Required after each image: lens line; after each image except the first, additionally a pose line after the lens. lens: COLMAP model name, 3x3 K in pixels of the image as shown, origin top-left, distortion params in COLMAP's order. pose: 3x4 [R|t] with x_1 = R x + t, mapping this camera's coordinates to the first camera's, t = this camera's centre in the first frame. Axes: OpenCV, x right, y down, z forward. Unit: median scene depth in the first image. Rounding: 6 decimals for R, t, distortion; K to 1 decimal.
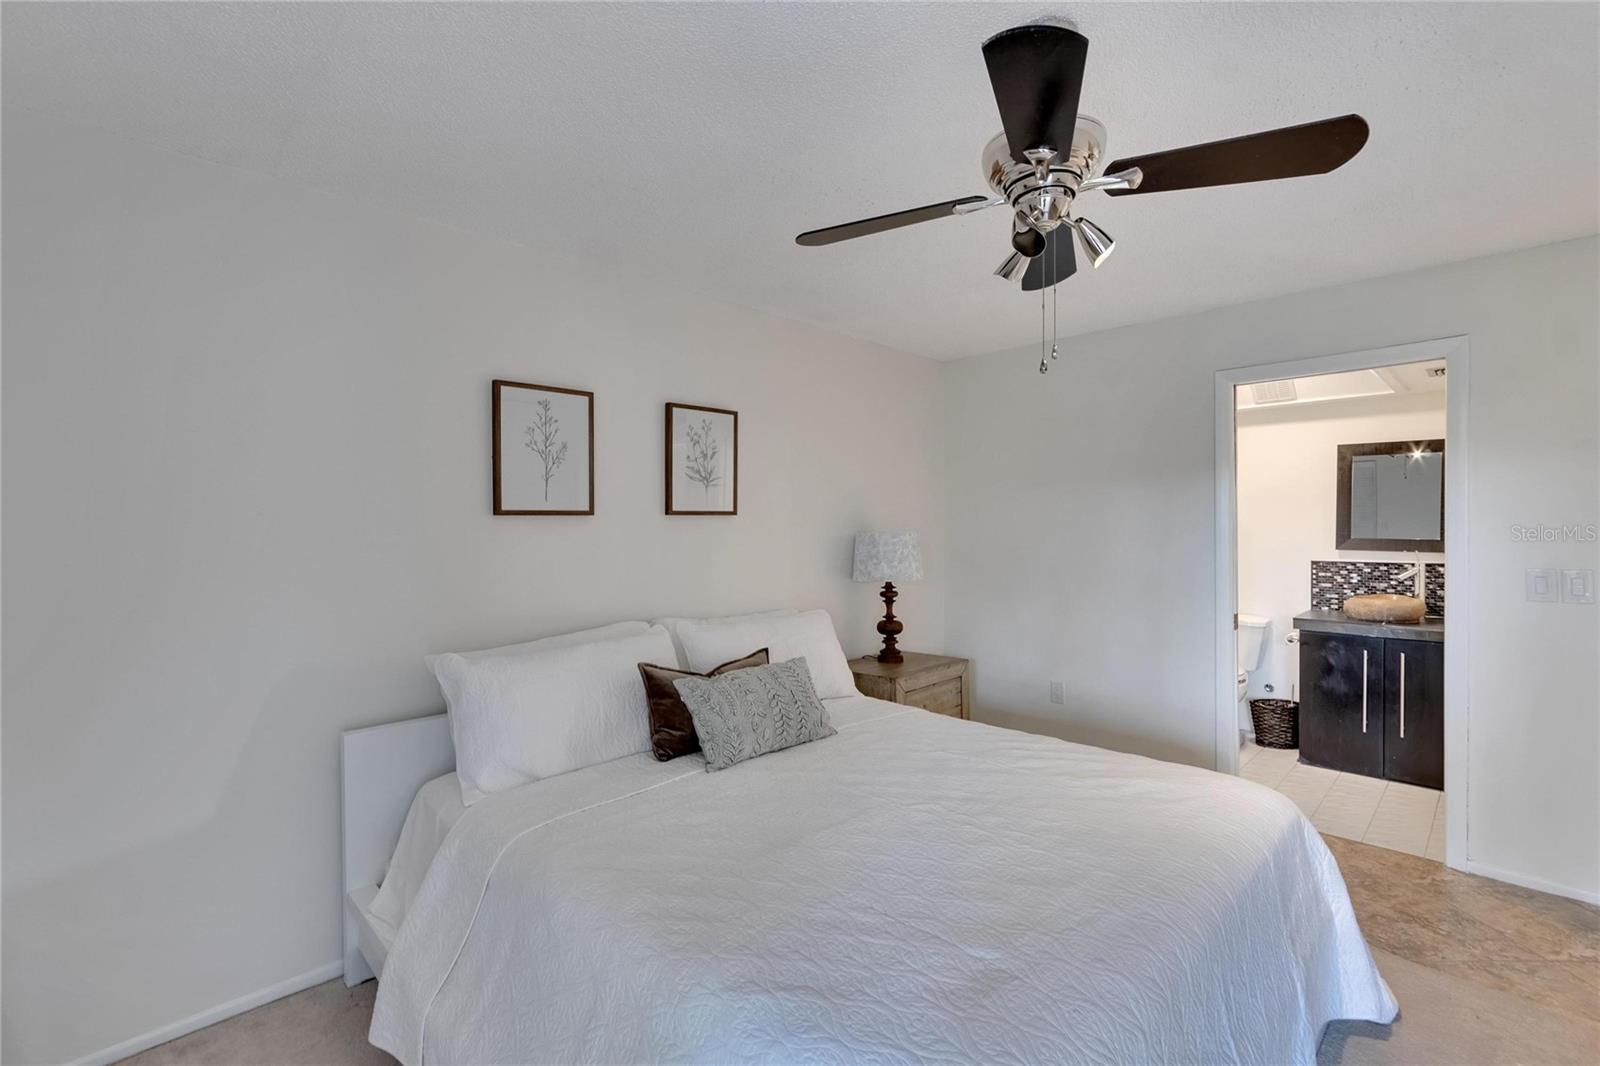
lens RADIAL K [[712.2, 0, 781.2], [0, 712.2, 526.5], [0, 0, 1]] dist [-0.002756, -0.000699]
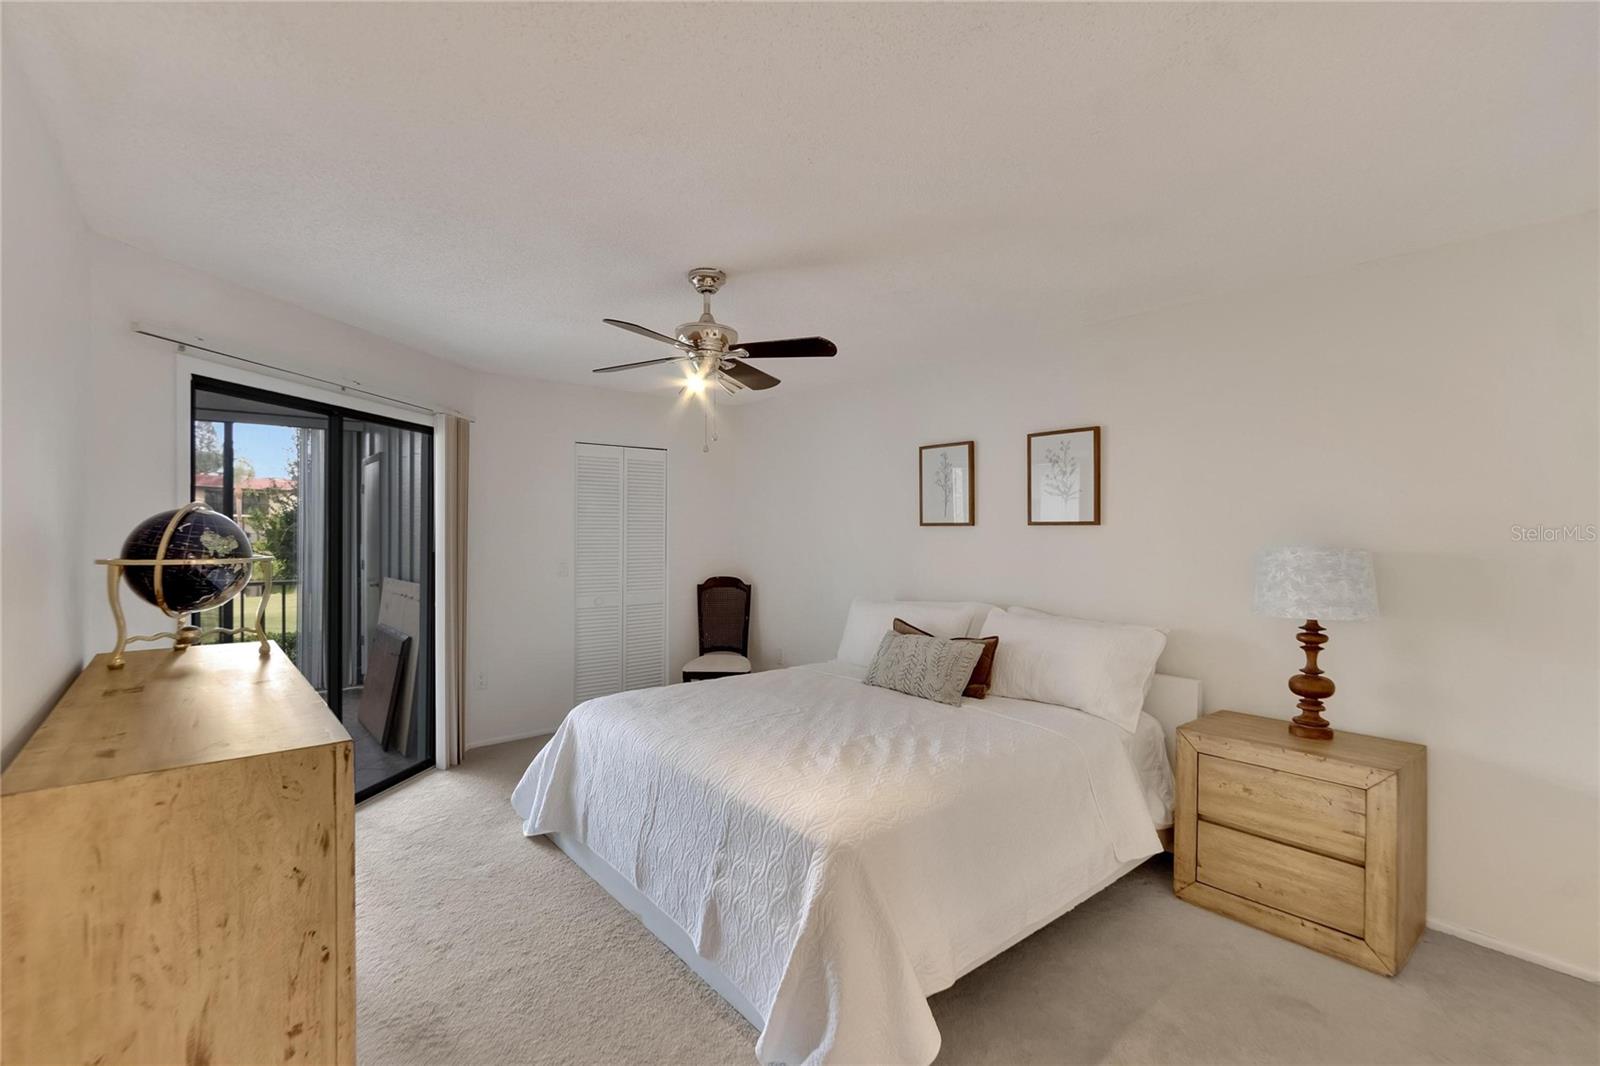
lens RADIAL K [[716.8, 0, 794.2], [0, 716.8, 532.5], [0, 0, 1]] dist [-0.002478, 0.000552]
pose [[-0.069190, 0.011575, -0.997536, 1.074177], [-0.006223, 0.999908, 0.012034, -0.015387], [0.997584, 0.007040, -0.069112, 0.656190]]
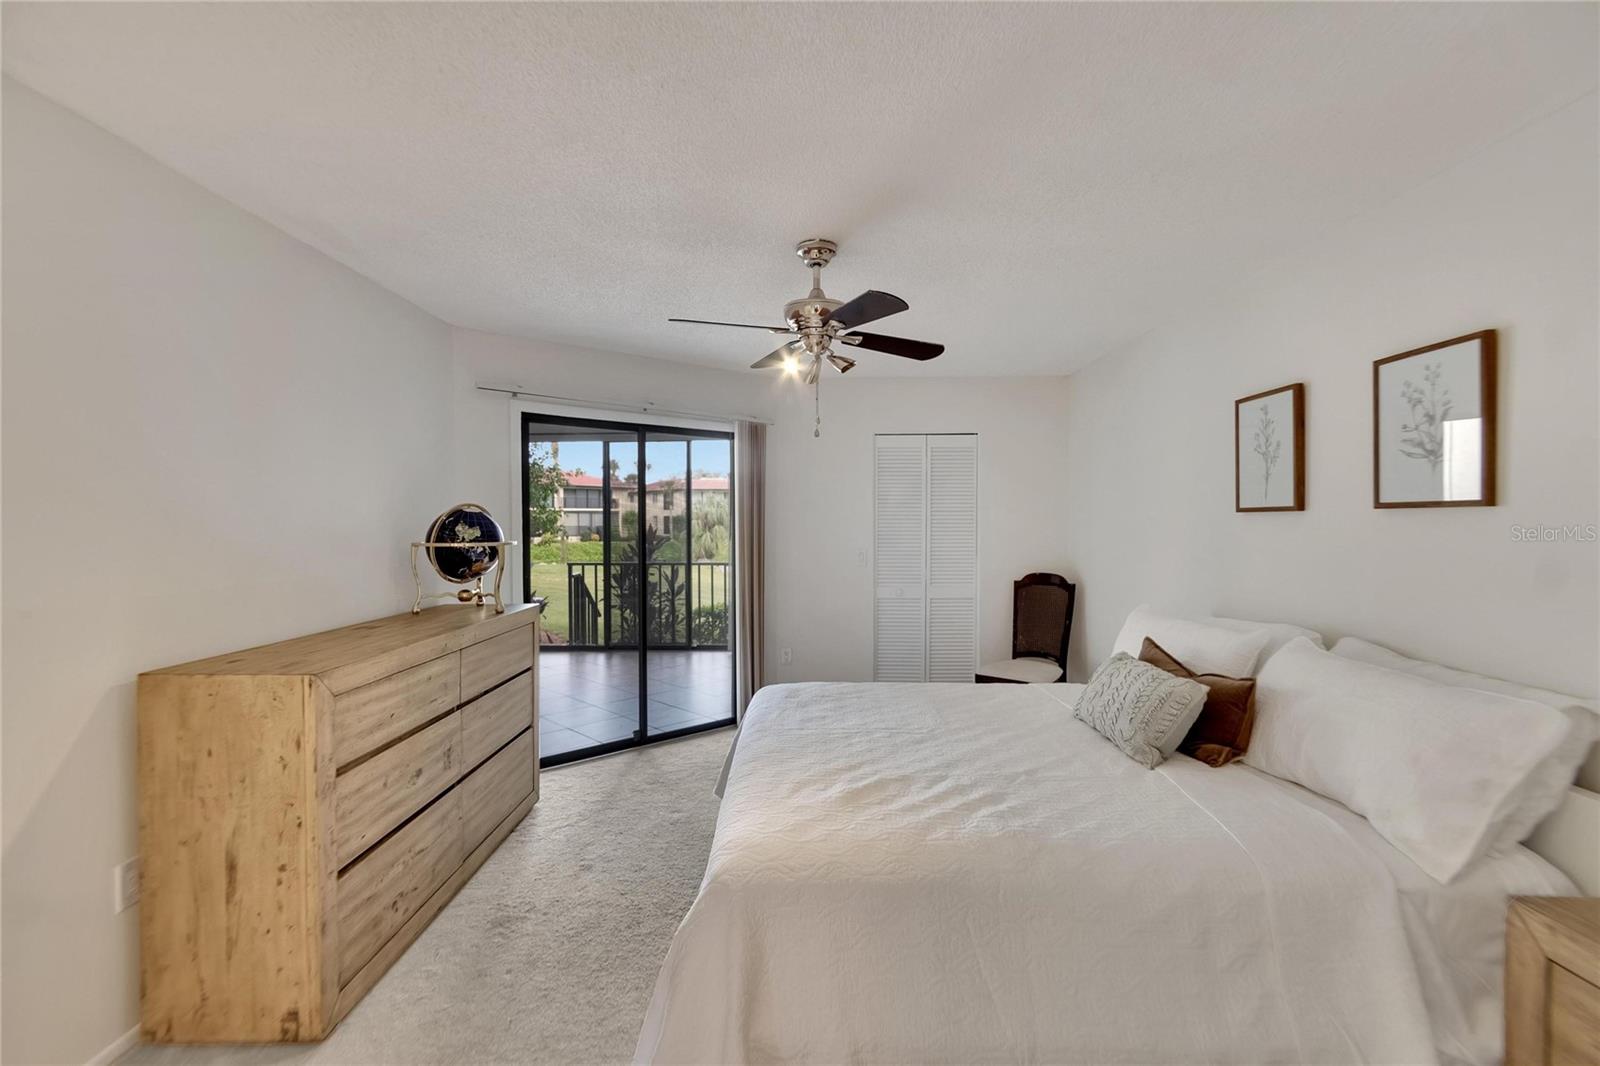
lens RADIAL K [[712.2, 0, 787.2], [0, 712.2, 537.2], [0, 0, 1]] dist [-0.001253, -0.000282]
pose [[-0.704631, 0.026445, -0.709081, 0.803905], [0.006913, 0.999514, 0.030406, -0.012409], [0.709541, 0.016523, -0.704471, 1.053104]]
